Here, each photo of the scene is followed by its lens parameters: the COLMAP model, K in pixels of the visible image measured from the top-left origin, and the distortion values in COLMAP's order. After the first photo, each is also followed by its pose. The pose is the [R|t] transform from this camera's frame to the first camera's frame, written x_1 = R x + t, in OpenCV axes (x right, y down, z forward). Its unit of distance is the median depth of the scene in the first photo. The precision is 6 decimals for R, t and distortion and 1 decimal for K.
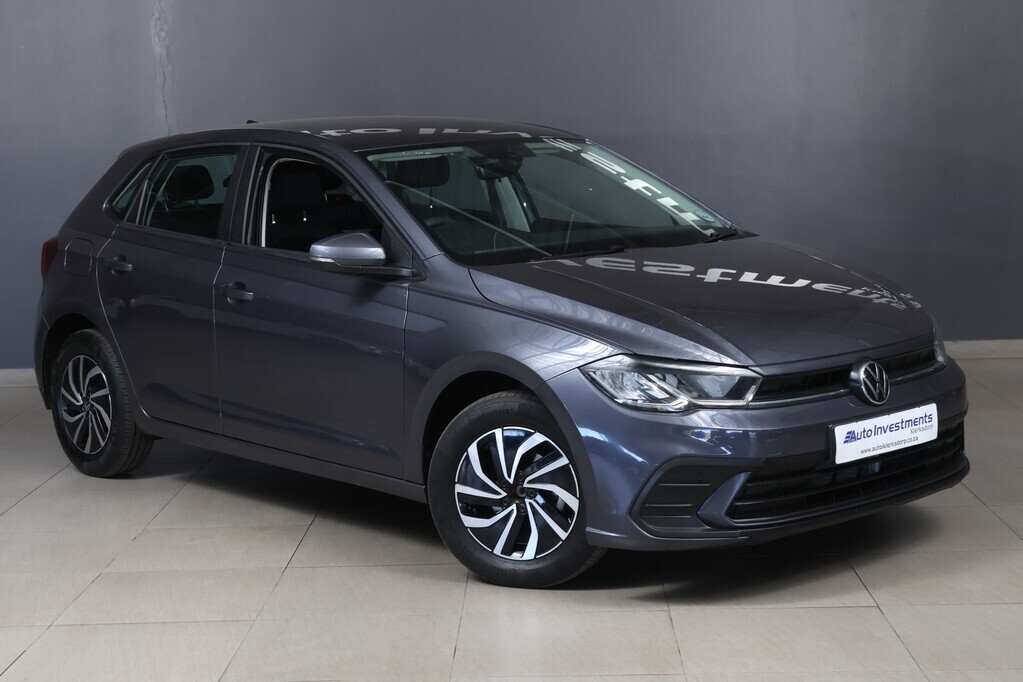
lens RADIAL K [[1916.0, 0, 505.8], [0, 1916.0, 341.1], [0, 0, 1]] dist [0.017936, 0.000000]
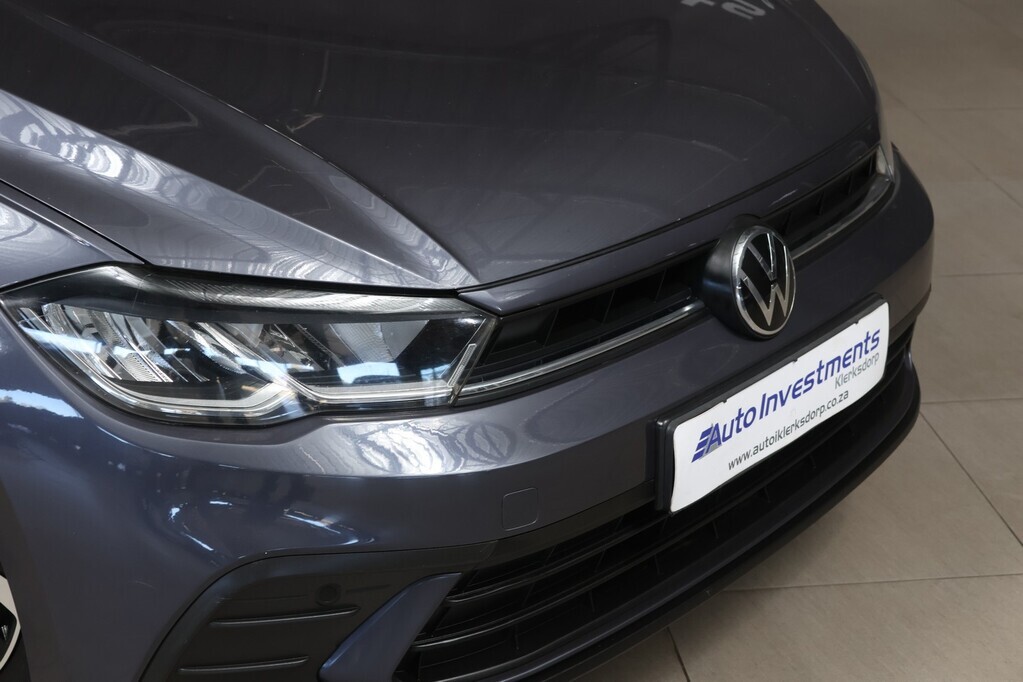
lens RADIAL K [[2069.5, 0, 511.1], [0, 2069.5, 337.8], [0, 0, 1]] dist [-0.191308, 0.000000]
pose [[0.985675, -0.015367, 0.167955, 0.066424], [-0.030220, 0.963632, 0.265519, -0.080288], [-0.165927, -0.266791, 0.949363, 0.591056]]
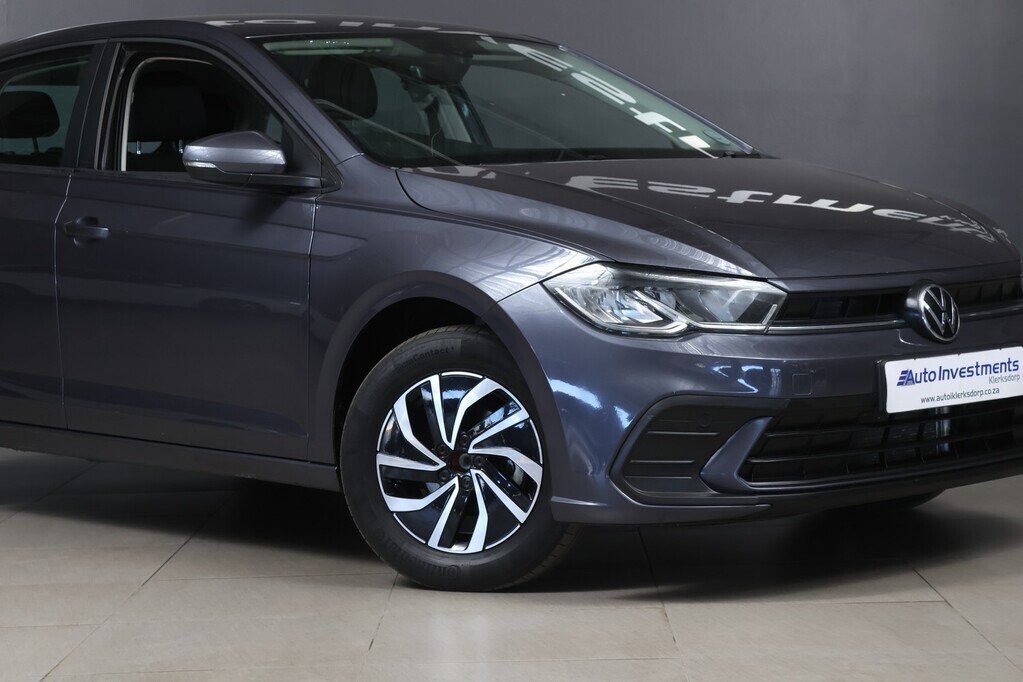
lens RADIAL K [[2645.8, 0, 513.7], [0, 2645.8, 338.4], [0, 0, 1]] dist [0.060828, 0.000000]
pose [[0.999912, -0.000298, 0.013228, 0.013256], [0.001298, 0.997131, -0.075682, 0.109174], [-0.013167, 0.075692, 0.997044, -0.024501]]
